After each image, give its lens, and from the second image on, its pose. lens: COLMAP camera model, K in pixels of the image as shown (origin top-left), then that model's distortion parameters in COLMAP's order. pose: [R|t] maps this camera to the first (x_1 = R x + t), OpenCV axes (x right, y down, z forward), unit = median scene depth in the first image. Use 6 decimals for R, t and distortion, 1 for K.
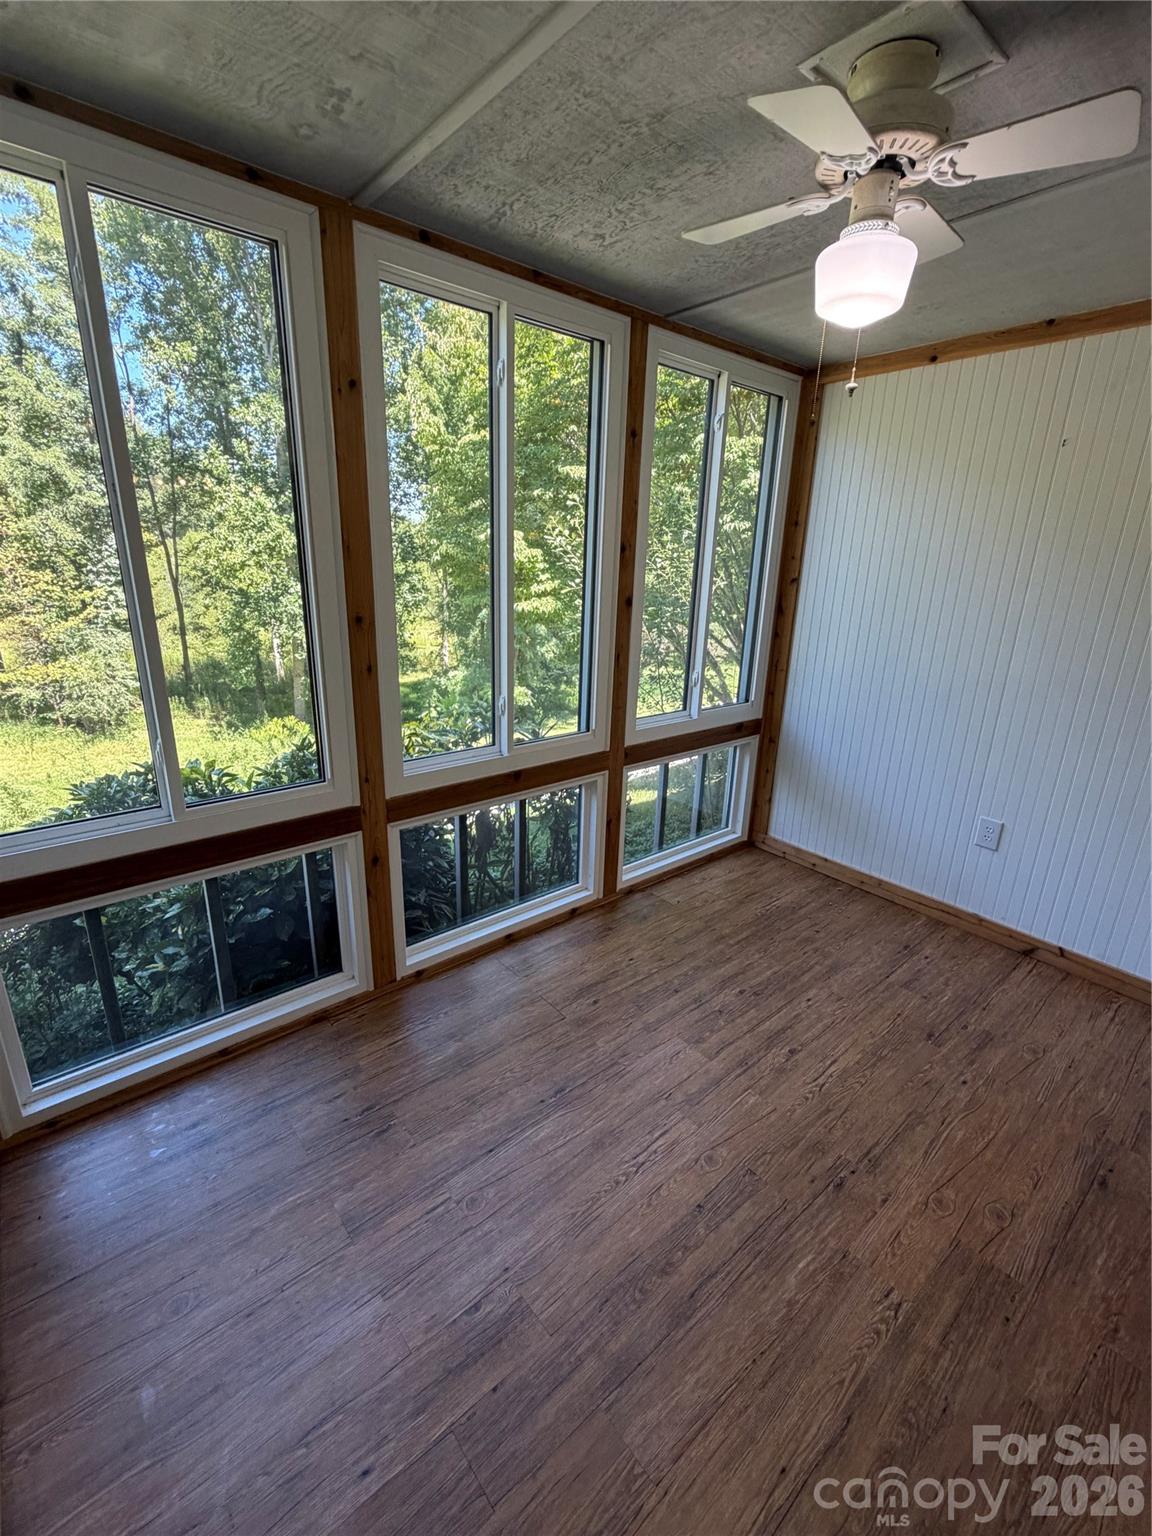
lens RADIAL K [[662.5, 0, 572.9], [0, 662.5, 767.6], [0, 0, 1]] dist [0.000013, 0.000320]
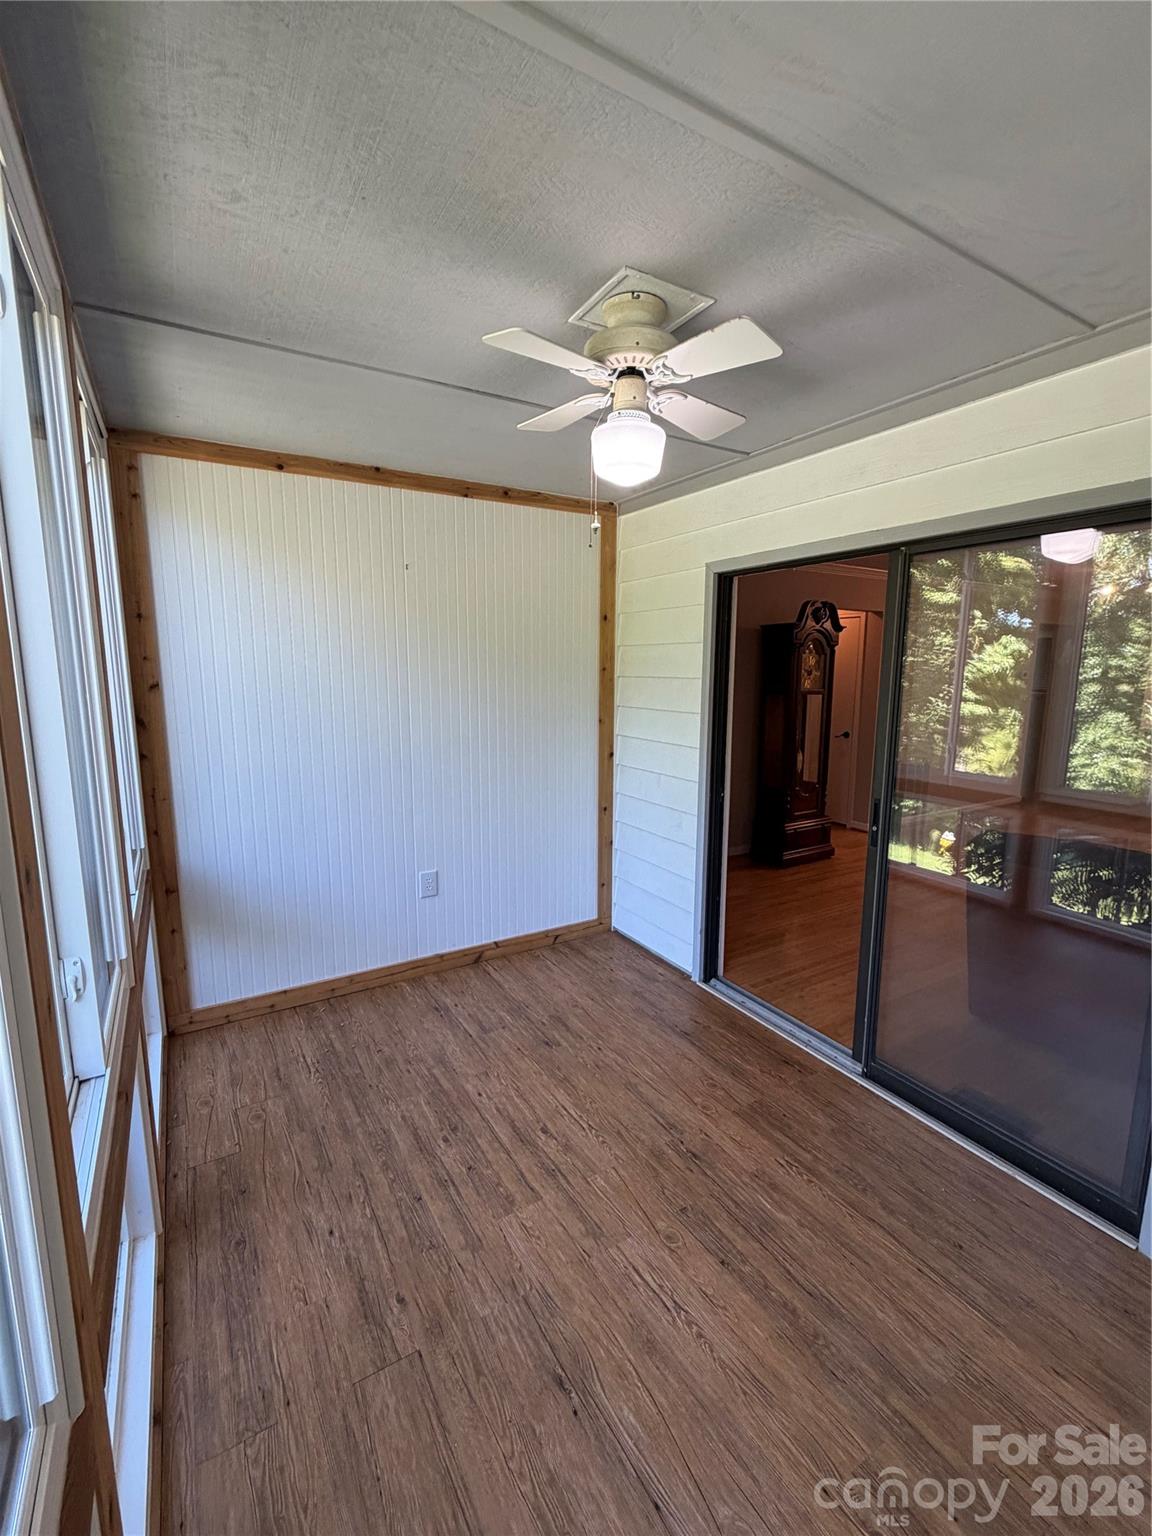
lens RADIAL K [[662.5, 0, 572.9], [0, 662.5, 767.6], [0, 0, 1]] dist [0.000013, 0.000320]
pose [[0.160080, -0.183587, 0.969882, -0.501031], [0.299606, 0.945237, 0.129472, -0.199619], [-0.940537, 0.269857, 0.206317, 0.550199]]
